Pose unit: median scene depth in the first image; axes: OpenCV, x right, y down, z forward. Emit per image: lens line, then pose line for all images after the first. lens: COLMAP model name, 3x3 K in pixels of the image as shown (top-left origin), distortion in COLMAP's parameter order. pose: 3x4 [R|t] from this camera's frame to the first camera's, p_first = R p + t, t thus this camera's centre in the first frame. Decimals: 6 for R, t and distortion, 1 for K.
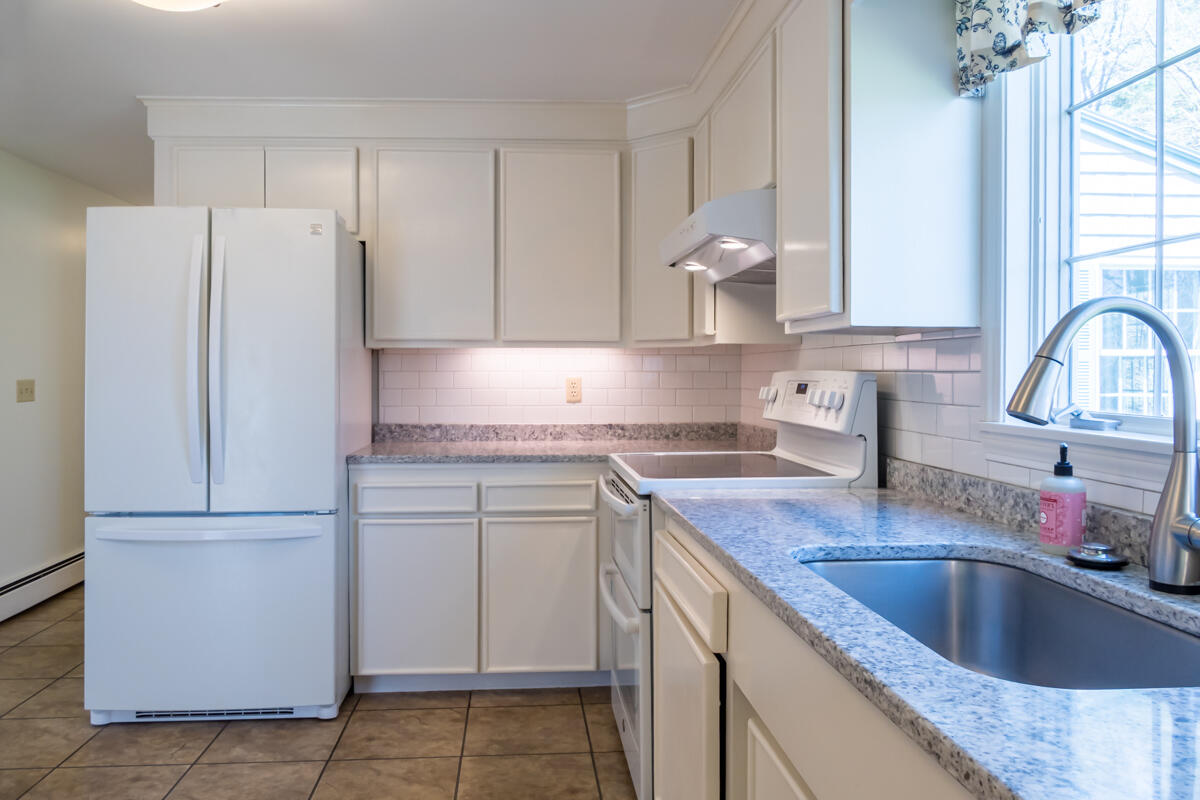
lens RADIAL K [[866.2, 0, 581.1], [0, 866.2, 377.1], [0, 0, 1]] dist [-0.013189, 0.001054]
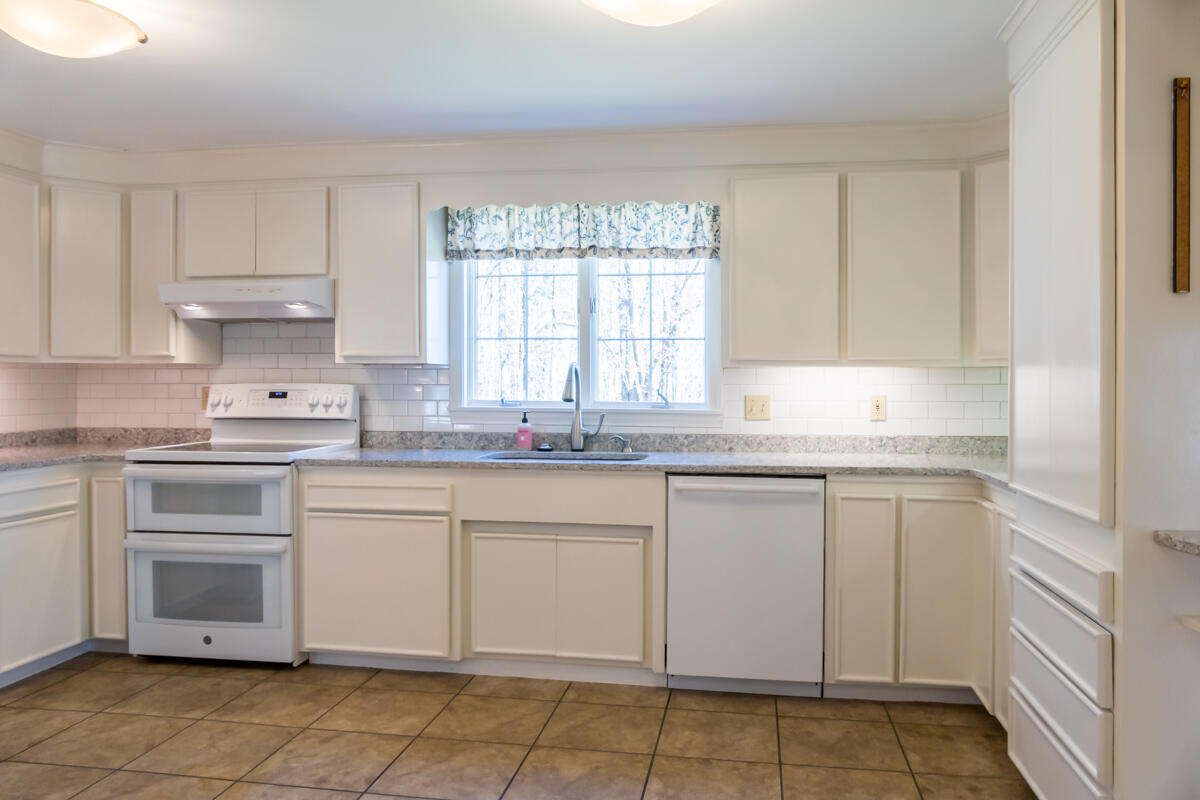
lens RADIAL K [[859.1, 0, 629.1], [0, 859.1, 393.7], [0, 0, 1]] dist [-0.015322, 0.011395]
pose [[0.213267, -0.013750, 0.976897, -1.696082], [0.003246, 0.999905, 0.013365, -0.011758], [-0.976988, 0.000321, 0.213292, 0.070933]]
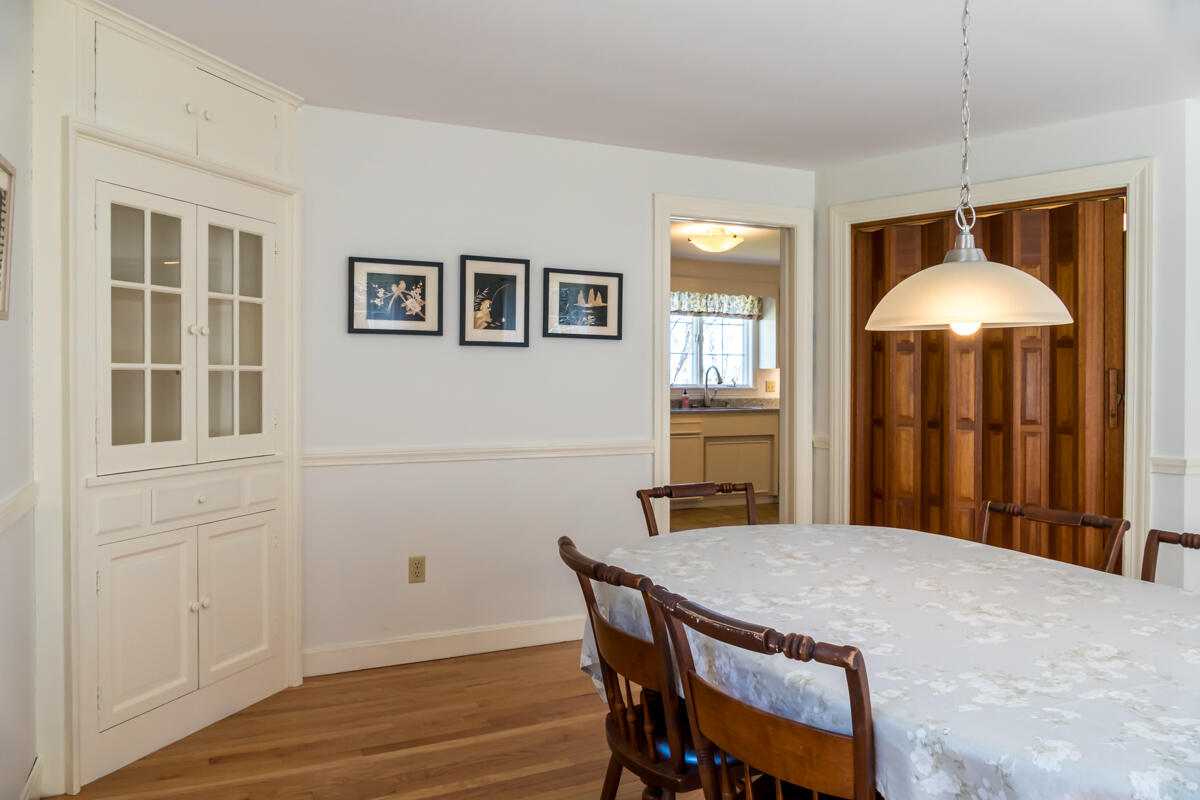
lens RADIAL K [[818.2, 0, 600.0], [0, 818.2, 400.0], [0, 0, 1]] dist [-0.006862, 0.000617]
pose [[-0.332109, -0.017775, 0.943073, -3.632165], [0.002404, 0.999803, 0.019691, 0.035272], [-0.943238, 0.008807, -0.332001, 2.760938]]
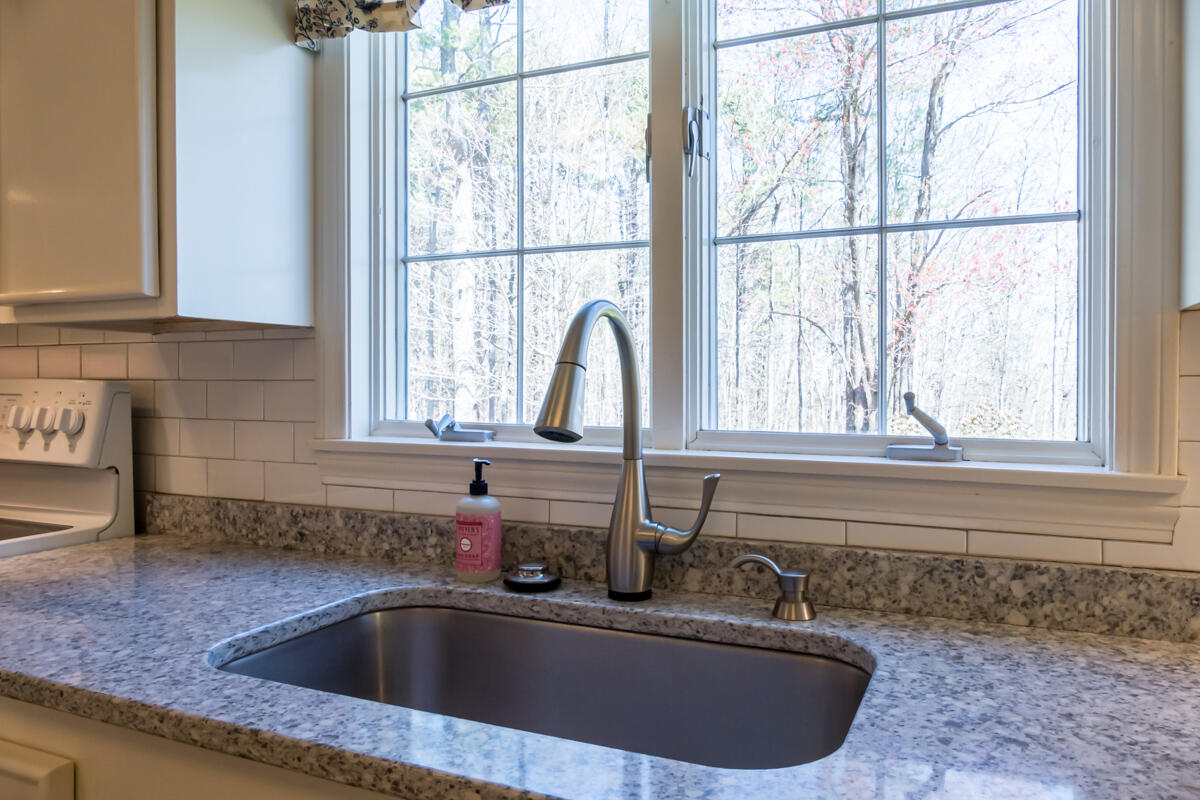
lens RADIAL K [[855.0, 0, 599.4], [0, 855.0, 395.5], [0, 0, 1]] dist [-0.020247, -0.001198]
pose [[0.486895, -0.017513, 0.873285, -0.134500], [0.006688, 0.999844, 0.016322, -0.003374], [-0.873435, -0.002107, 0.486936, 0.371539]]
